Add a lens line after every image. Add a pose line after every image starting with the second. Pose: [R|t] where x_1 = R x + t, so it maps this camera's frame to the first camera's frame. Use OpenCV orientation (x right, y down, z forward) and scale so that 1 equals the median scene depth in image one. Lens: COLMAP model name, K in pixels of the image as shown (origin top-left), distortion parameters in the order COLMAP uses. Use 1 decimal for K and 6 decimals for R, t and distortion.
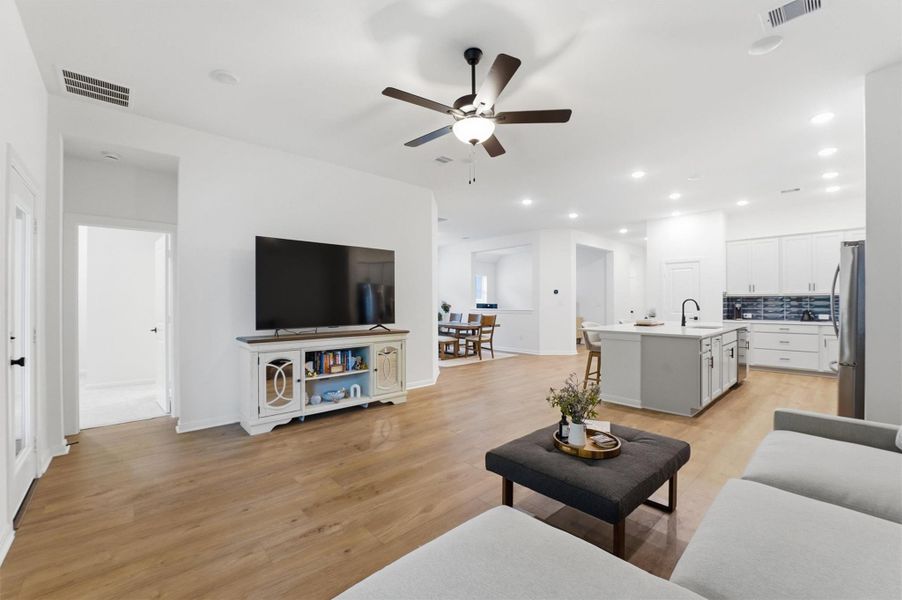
lens RADIAL K [[368.0, 0, 448.1], [0, 368.0, 303.1], [0, 0, 1]] dist [-0.032117, 0.000071]
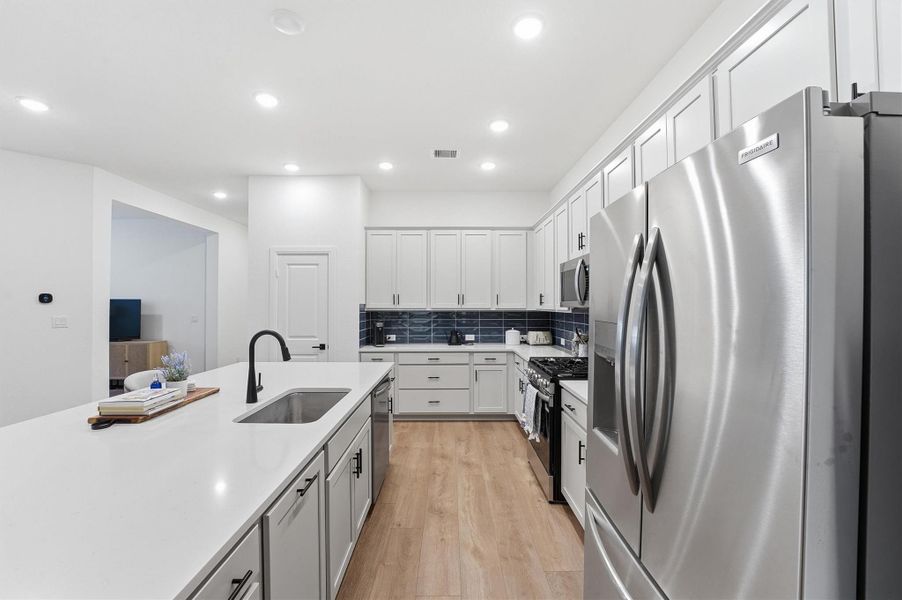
lens RADIAL K [[368.0, 0, 448.1], [0, 368.0, 303.1], [0, 0, 1]] dist [-0.032117, 0.000071]
pose [[0.663066, 0.009427, 0.748502, 0.382130], [-0.002982, 0.999946, -0.009952, -0.027192], [-0.748555, 0.004367, 0.663058, 0.456835]]
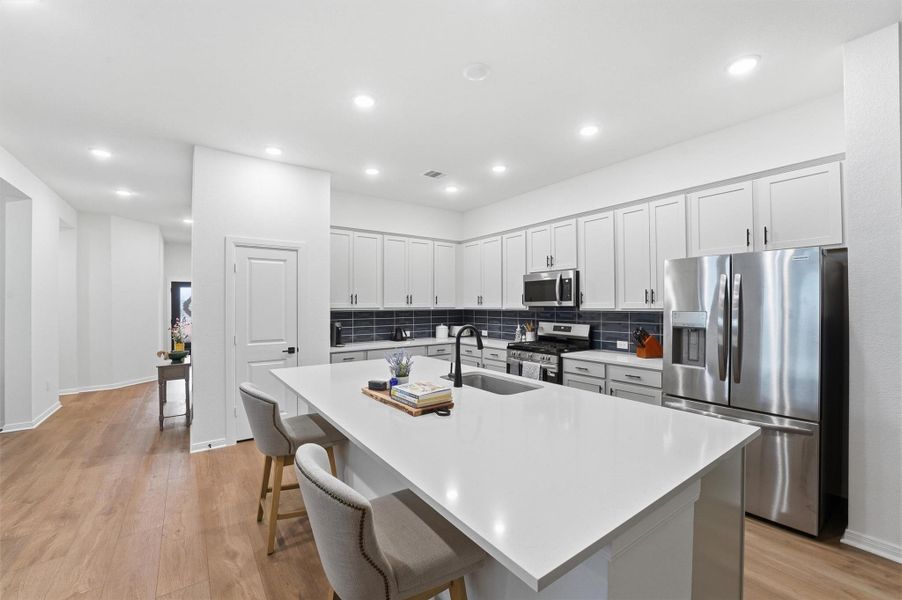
lens RADIAL K [[368.0, 0, 448.1], [0, 368.0, 303.1], [0, 0, 1]] dist [-0.032117, 0.000071]
pose [[0.098708, 0.010687, 0.995059, 0.141728], [0.004258, 0.999929, -0.011162, -0.024910], [-0.995107, 0.005339, 0.098655, 0.754645]]
